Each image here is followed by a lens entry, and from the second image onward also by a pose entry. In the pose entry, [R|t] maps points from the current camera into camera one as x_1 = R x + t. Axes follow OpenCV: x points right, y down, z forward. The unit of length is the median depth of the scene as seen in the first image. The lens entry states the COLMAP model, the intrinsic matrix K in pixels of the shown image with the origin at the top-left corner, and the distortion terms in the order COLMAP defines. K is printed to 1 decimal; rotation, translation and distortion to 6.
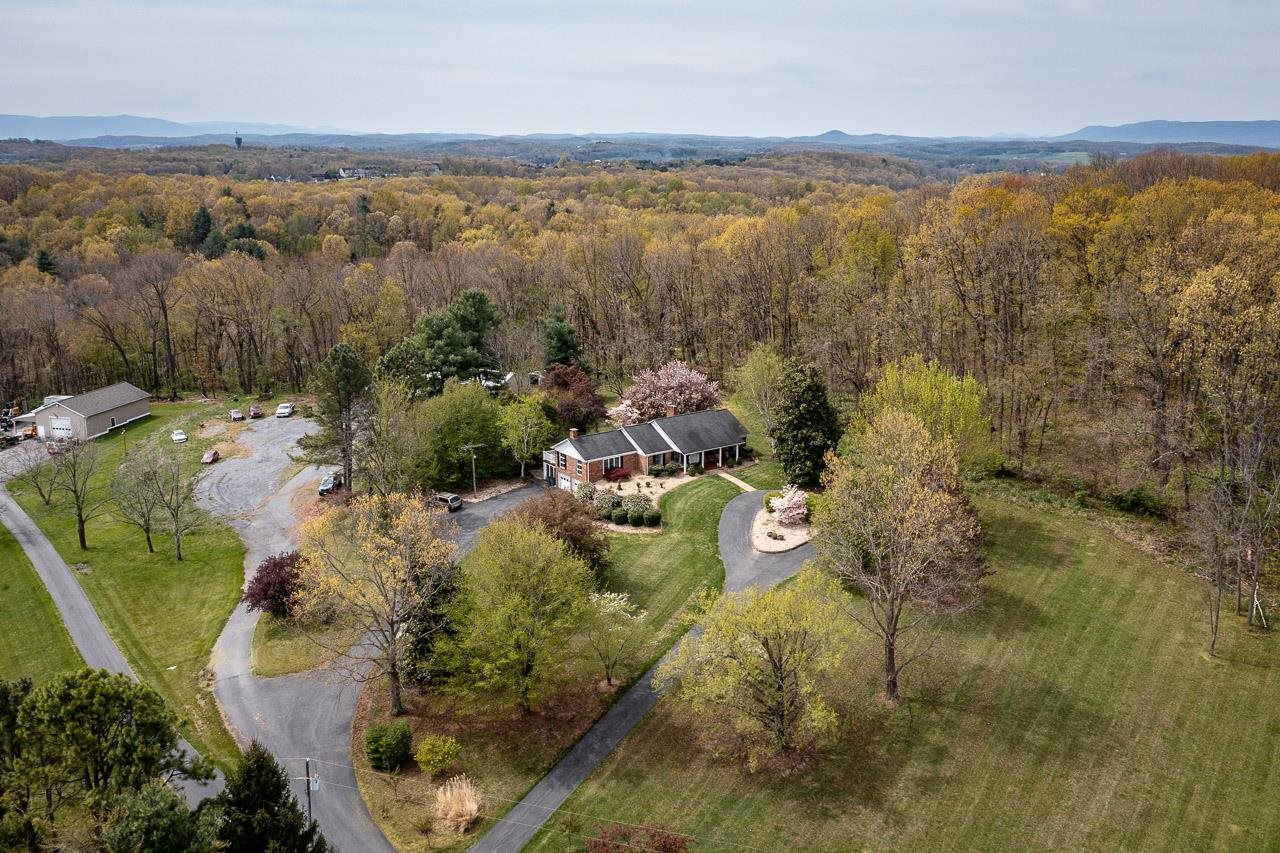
lens RADIAL K [[1079.3, 0, 640.0], [0, 1079.3, 426.5], [0, 0, 1]] dist [-0.010632, -0.003114]
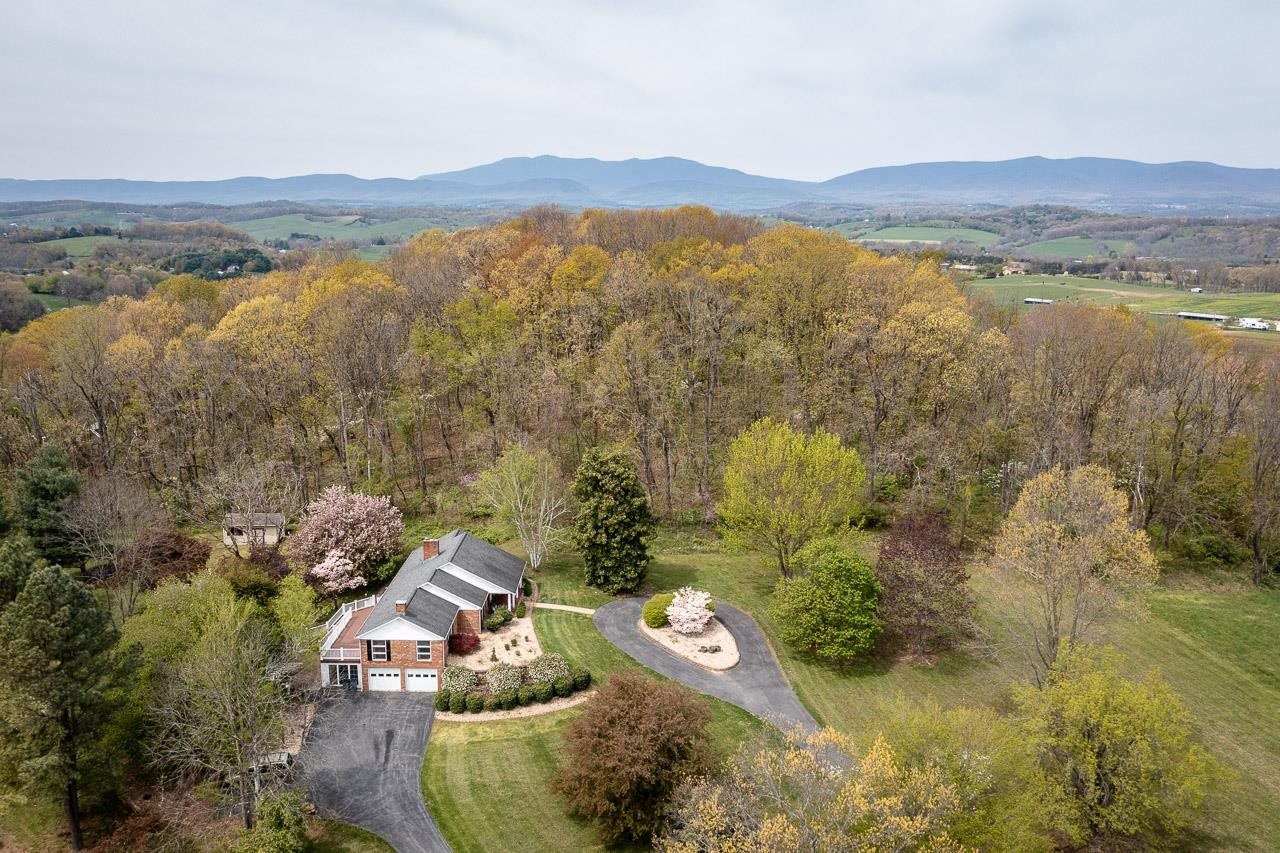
lens RADIAL K [[1112.5, 0, 620.1], [0, 1112.5, 410.7], [0, 0, 1]] dist [-0.012116, -0.008276]
pose [[0.603875, -0.144336, 0.783902, -0.525990], [0.190910, 0.981033, 0.033566, -0.116428], [-0.773879, 0.129385, 0.619977, 0.419043]]
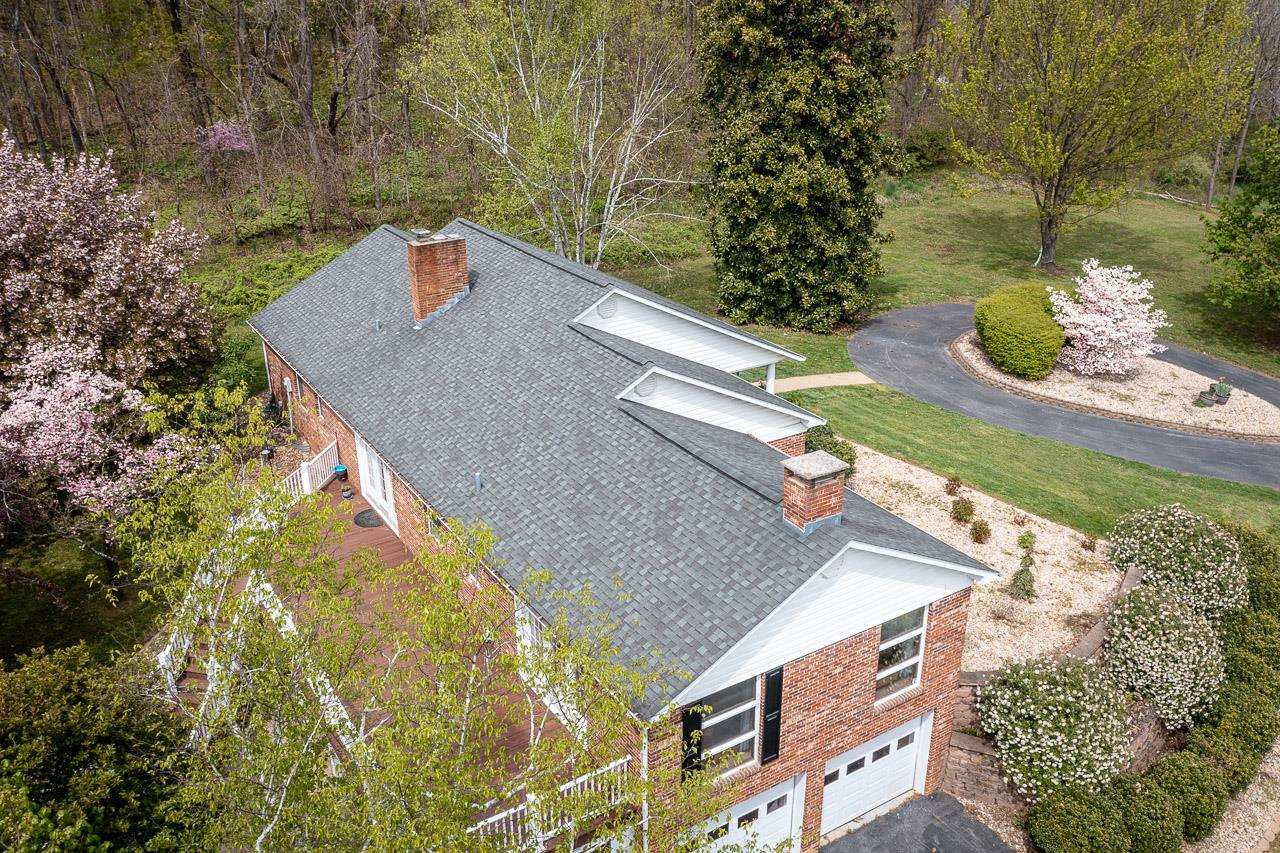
lens RADIAL K [[1079.3, 0, 640.0], [0, 1079.3, 426.5], [0, 0, 1]] dist [-0.010632, -0.003114]
pose [[0.061919, -0.390817, 0.918383, -0.183627], [0.254039, 0.896016, 0.364171, -0.055119], [-0.965210, 0.210756, 0.154764, 0.995119]]
